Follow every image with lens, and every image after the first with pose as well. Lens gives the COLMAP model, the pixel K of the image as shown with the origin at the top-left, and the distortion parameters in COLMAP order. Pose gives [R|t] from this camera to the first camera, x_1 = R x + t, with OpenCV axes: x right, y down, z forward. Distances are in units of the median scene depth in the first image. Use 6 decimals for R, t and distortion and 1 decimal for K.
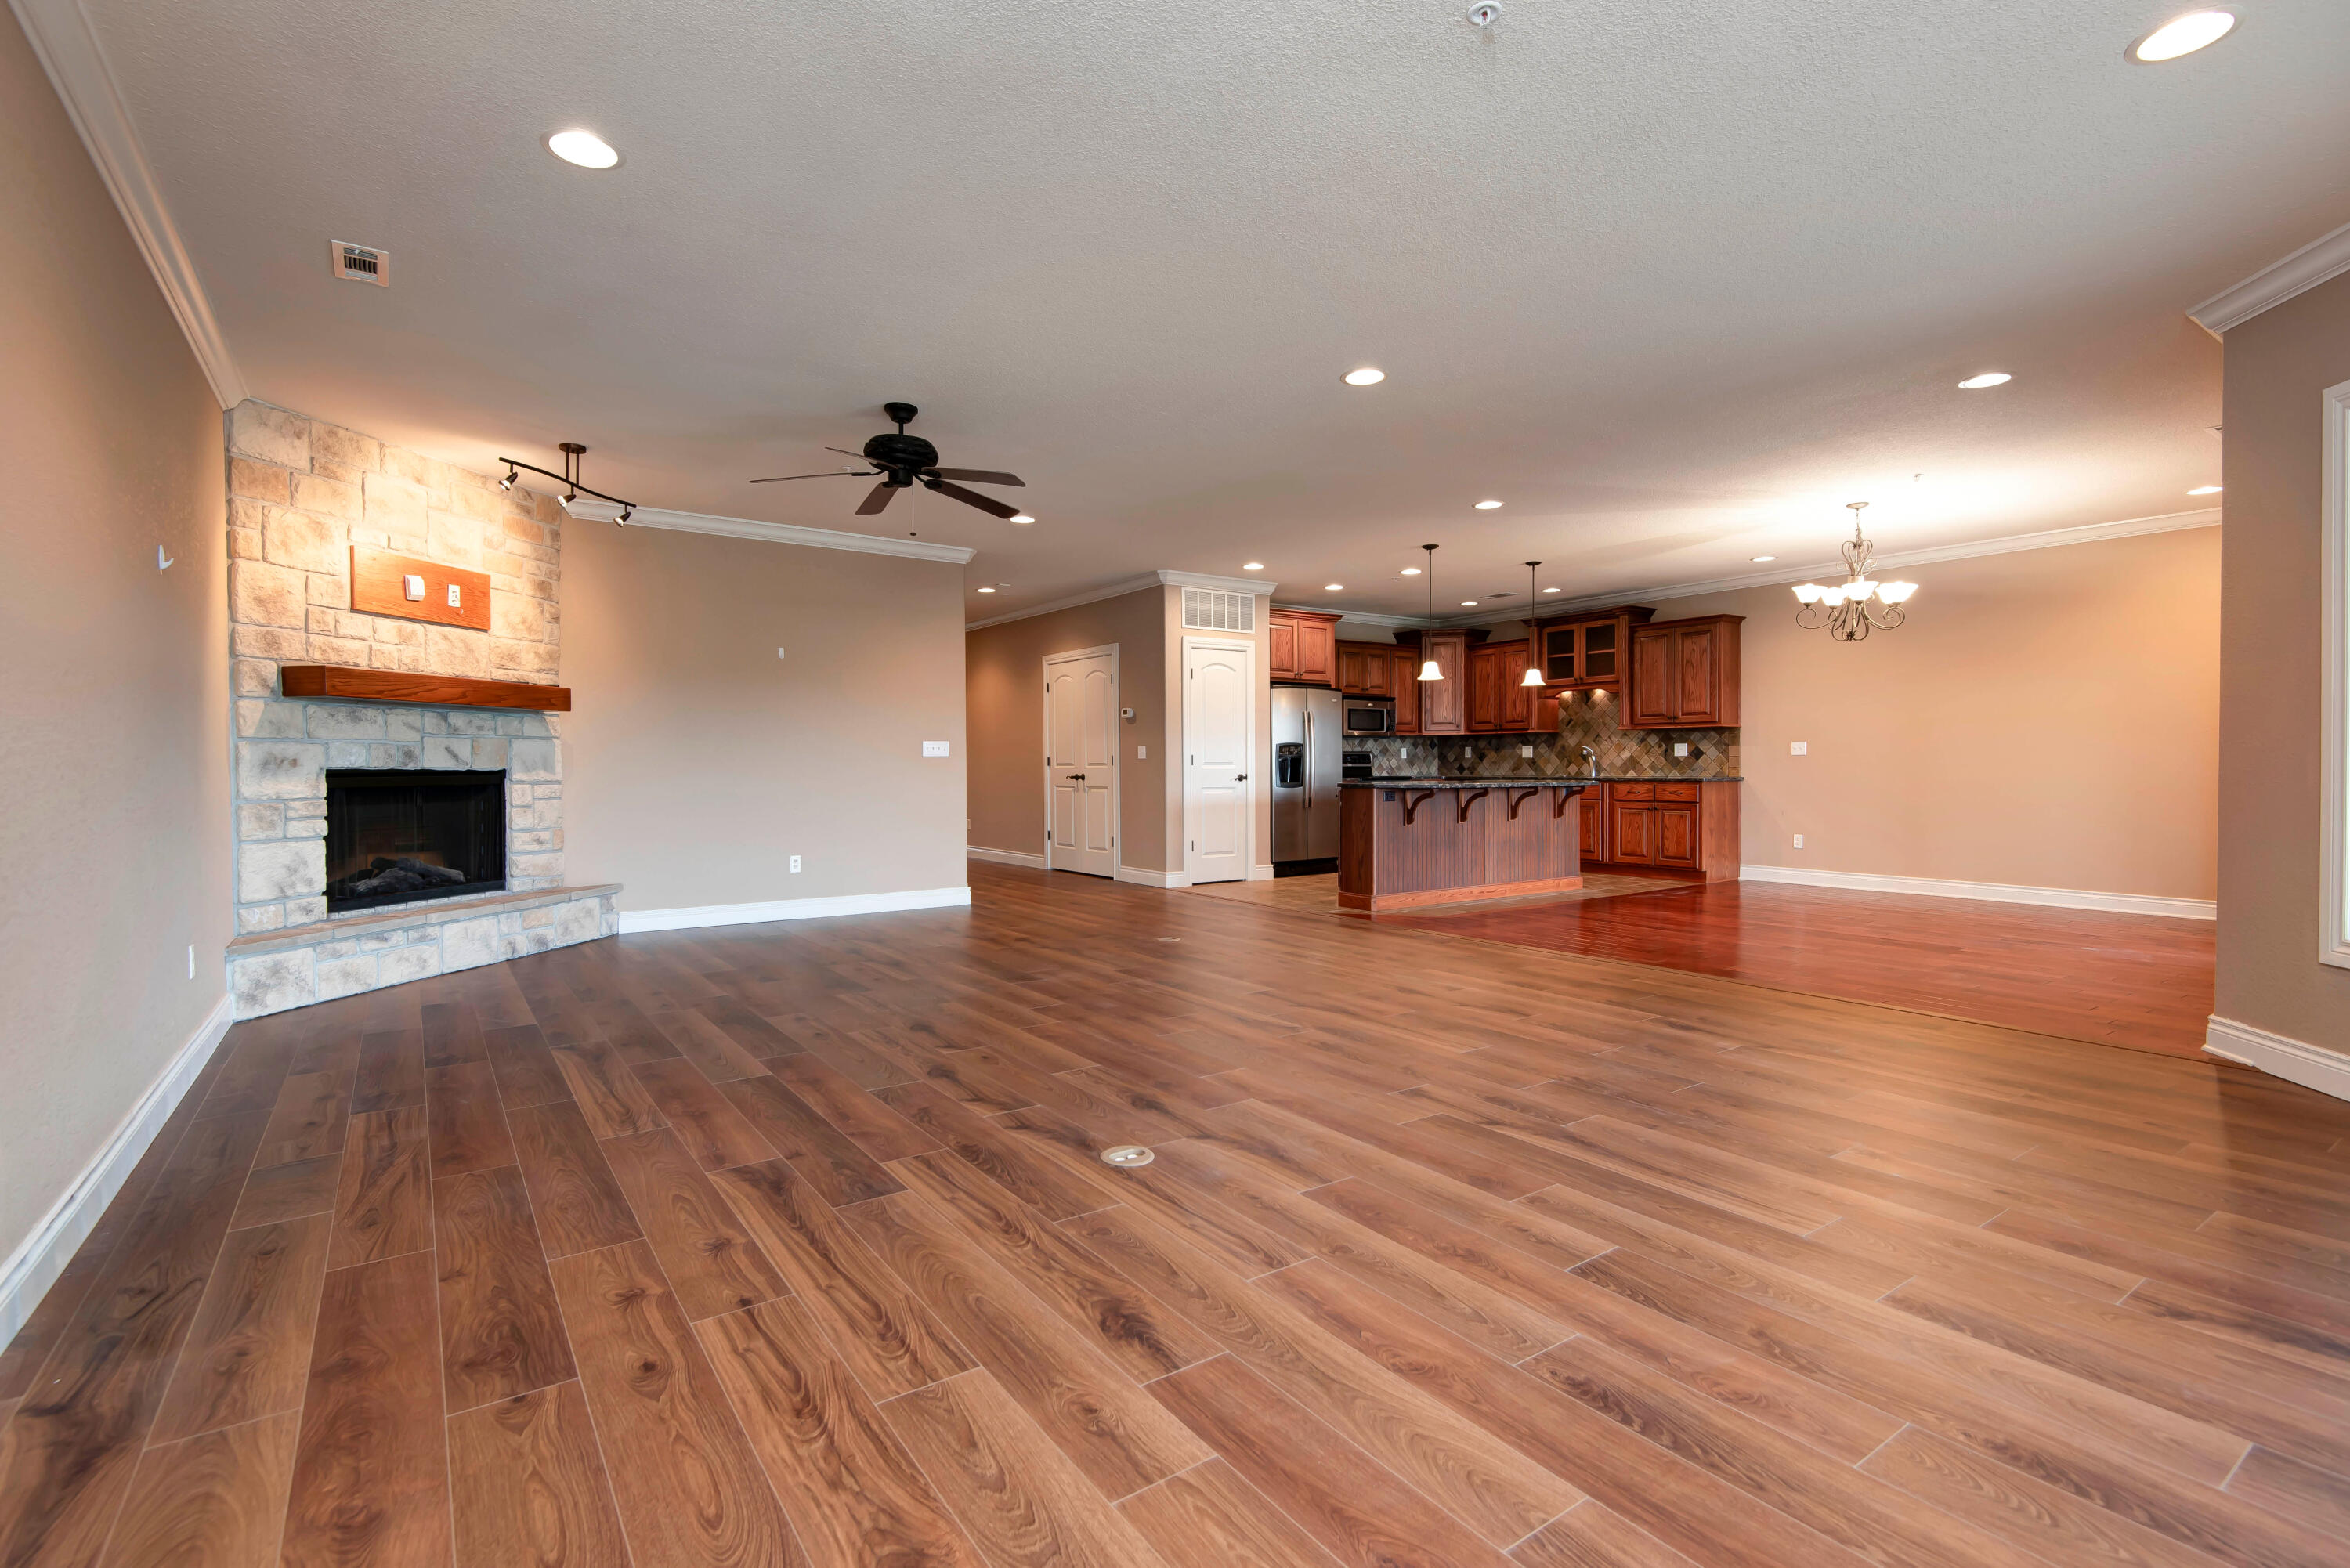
lens RADIAL K [[1074.2, 0, 1120.1], [0, 1074.2, 787.3], [0, 0, 1]] dist [0.000252, -0.000744]
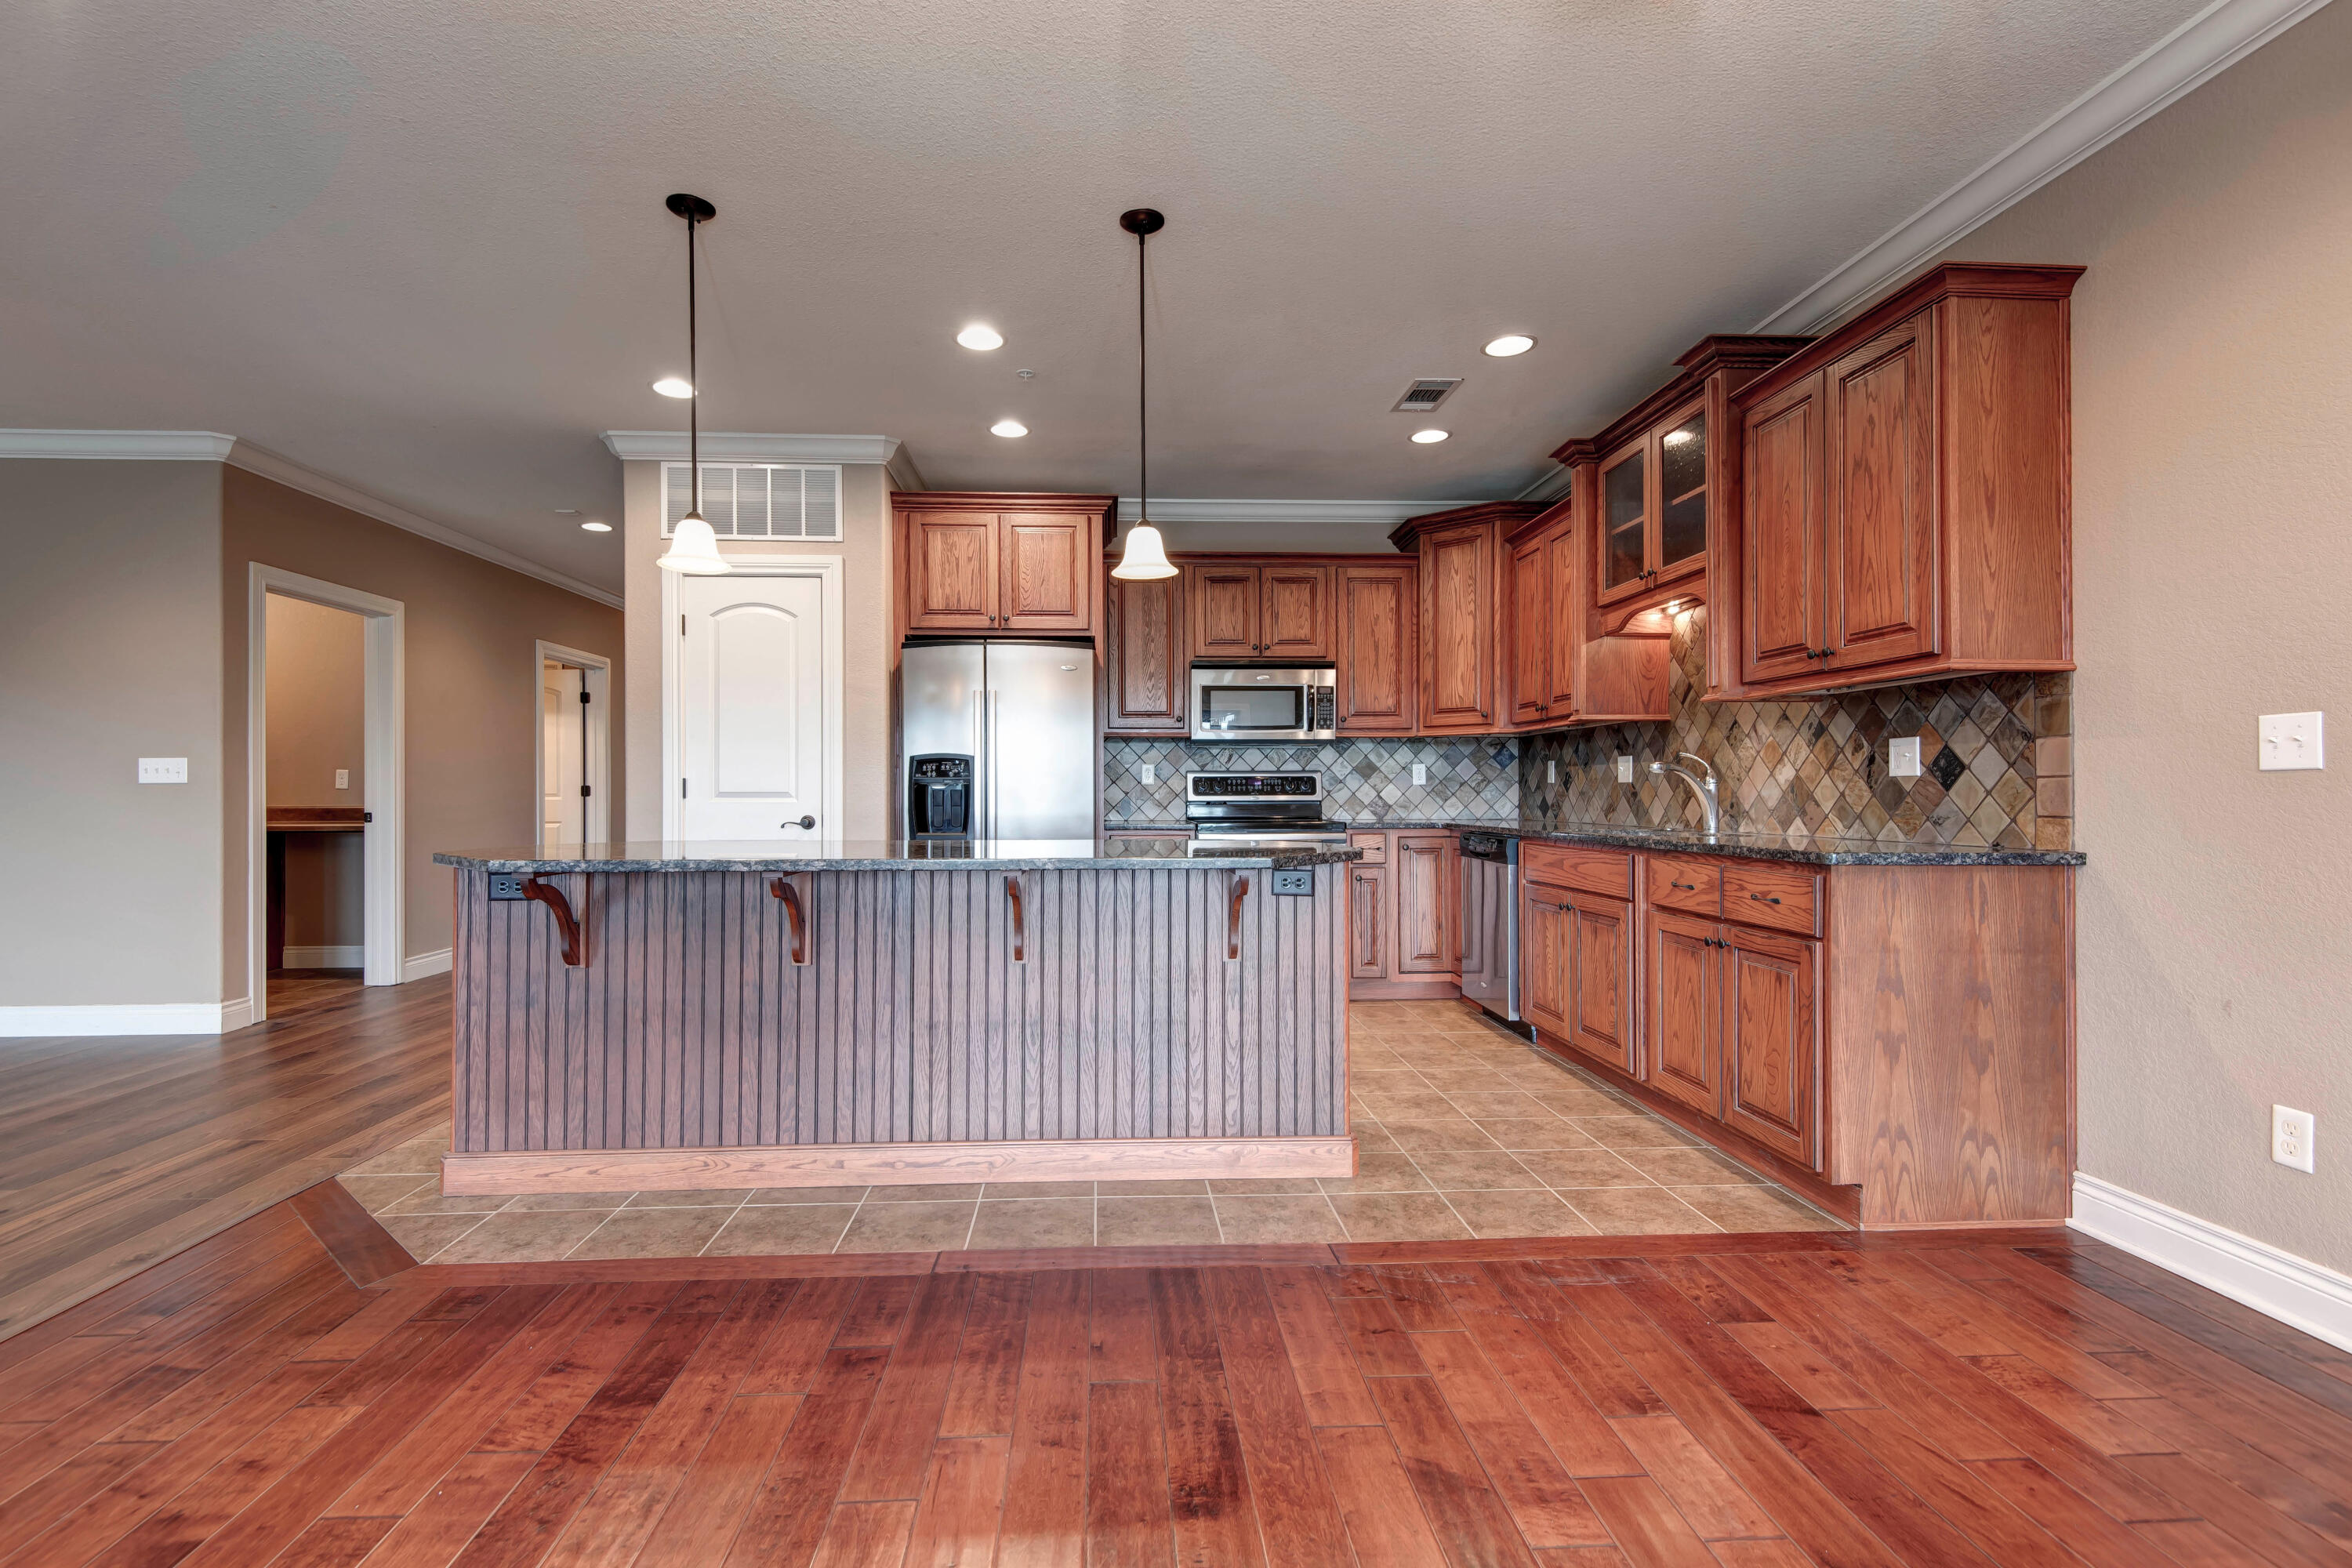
lens RADIAL K [[1075.2, 0, 1121.0], [0, 1075.2, 787.3], [0, 0, 1]] dist [0.000252, -0.000744]
pose [[0.864548, -0.000111, -0.502551, 0.486705], [-0.012316, 0.999695, -0.021408, -0.016528], [0.502400, 0.024698, 0.864282, 0.615477]]
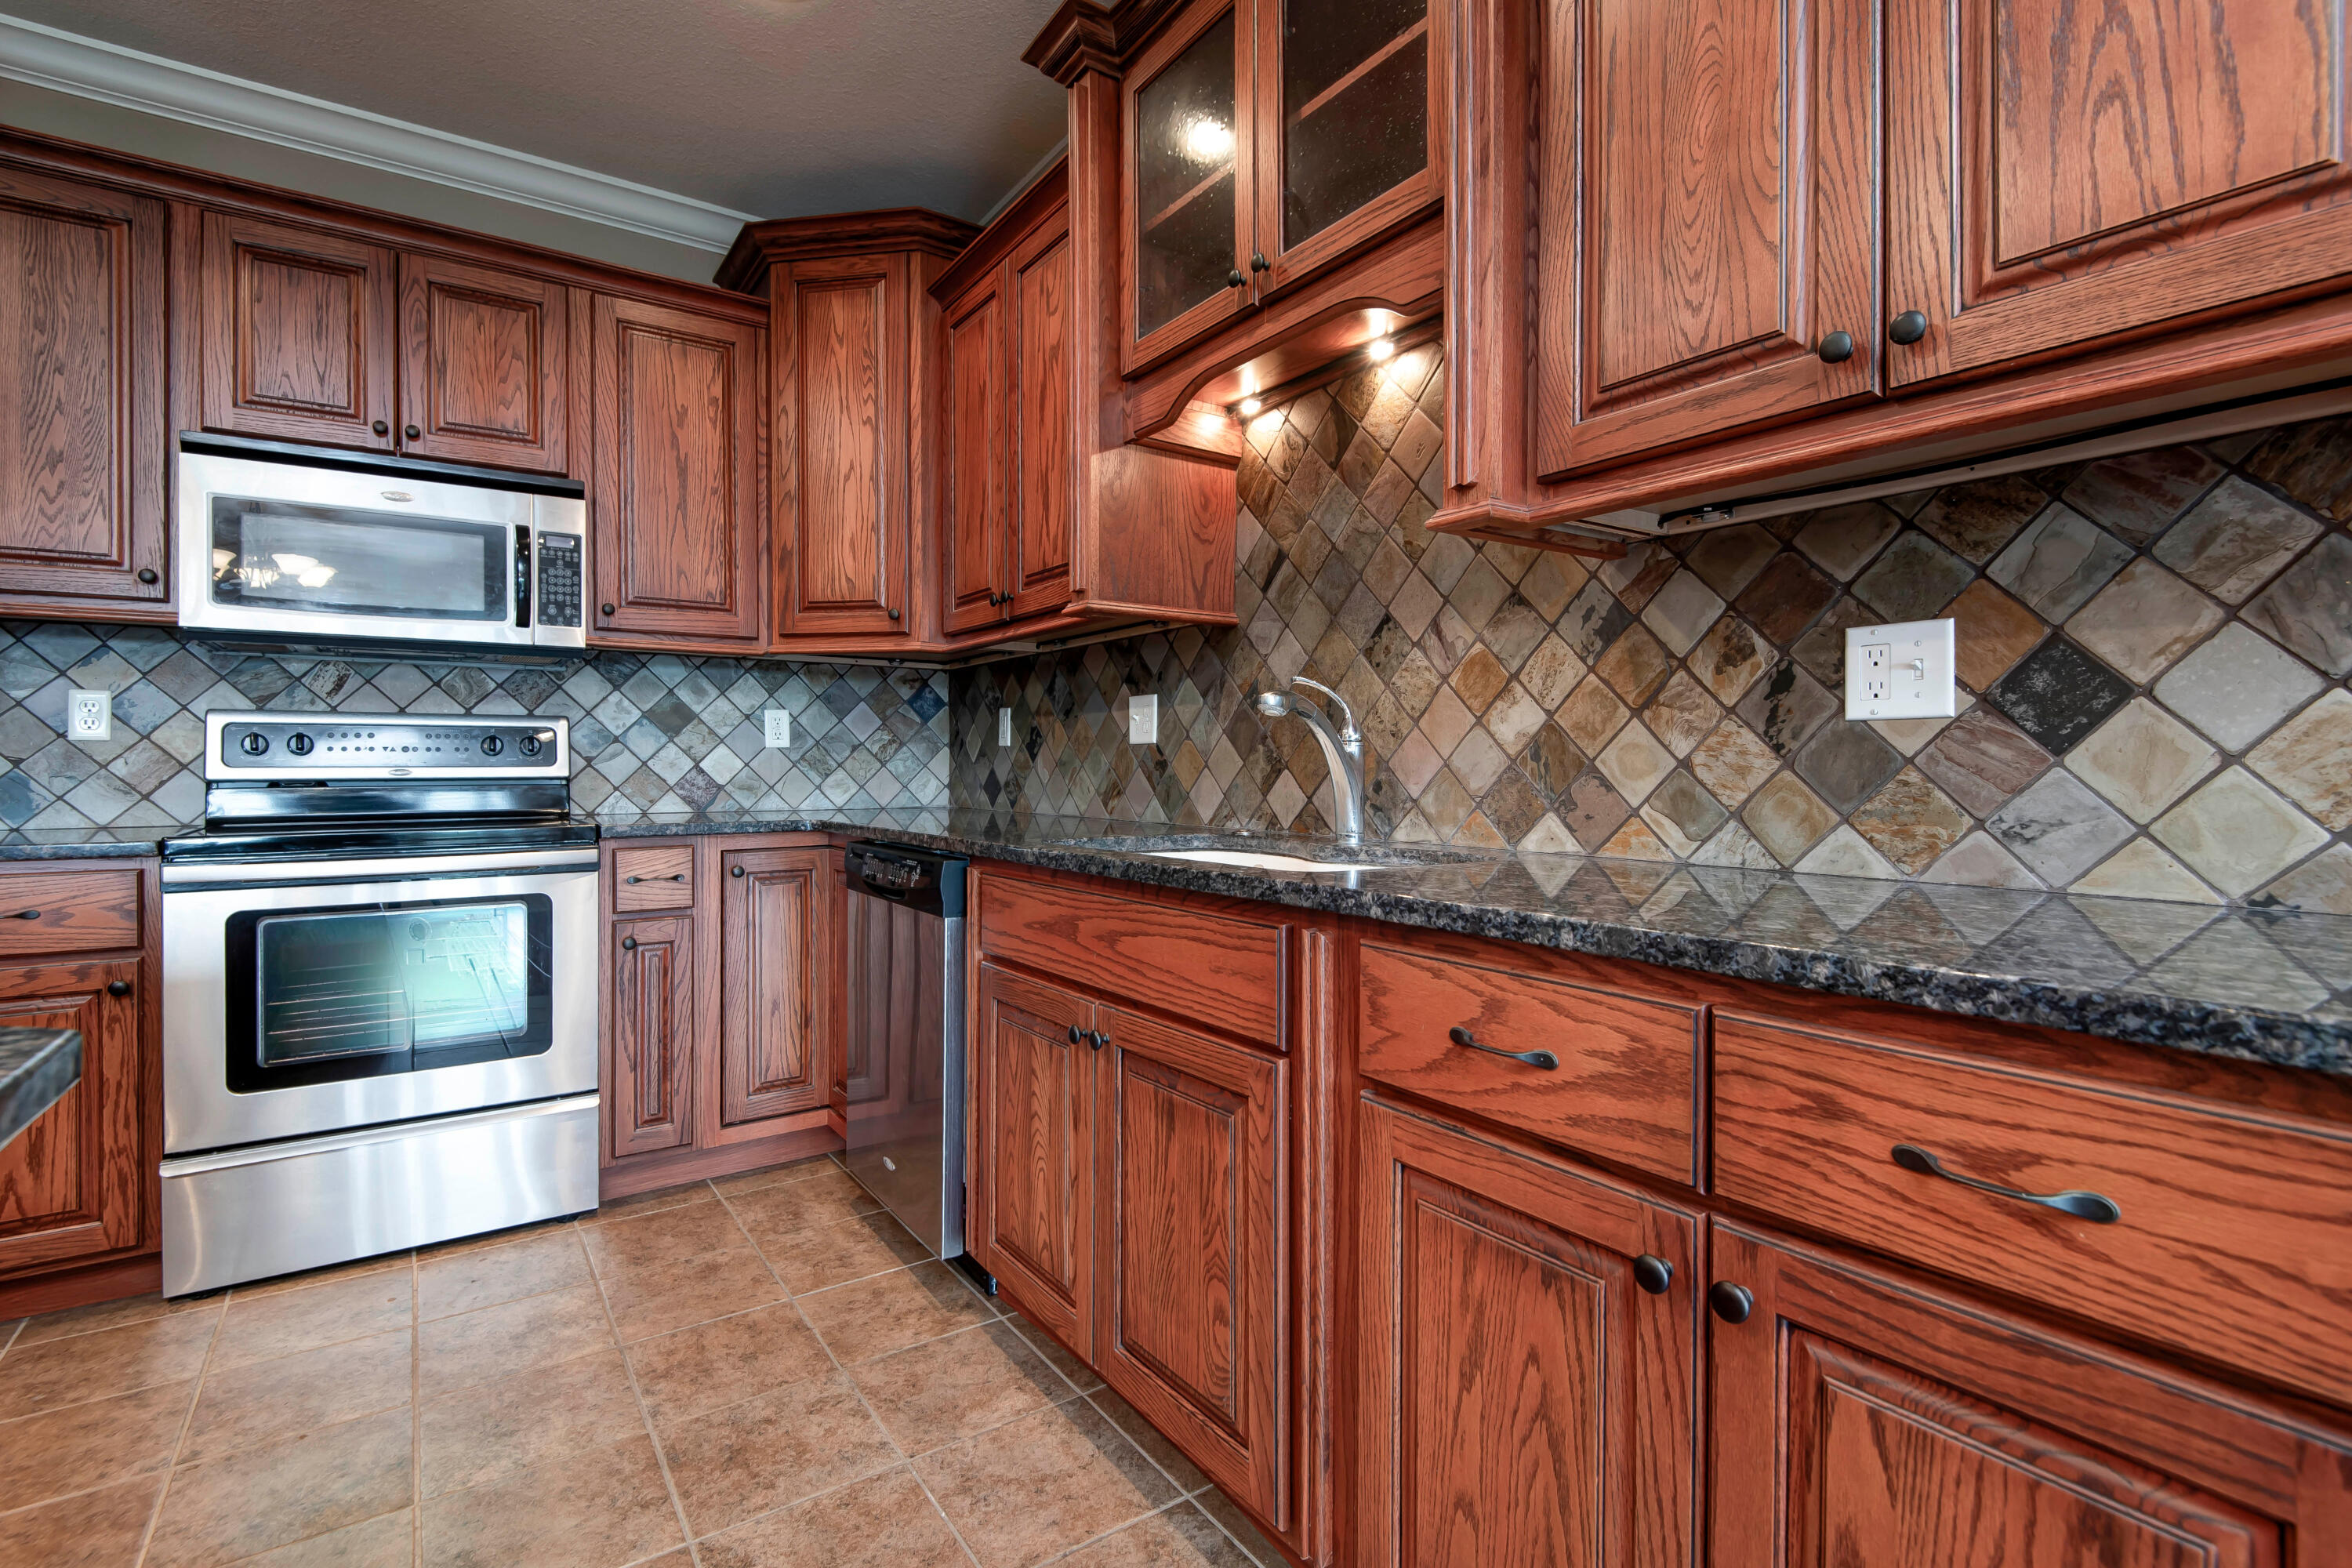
lens RADIAL K [[1120.5, 0, 1150.5], [0, 1120.5, 766.6], [0, 0, 1]] dist [0.058105, -0.000296]
pose [[0.999657, 0.004226, 0.025839, 0.433317], [-0.003708, 0.999792, -0.020052, -0.020666], [-0.025919, 0.019950, 0.999465, 0.875154]]
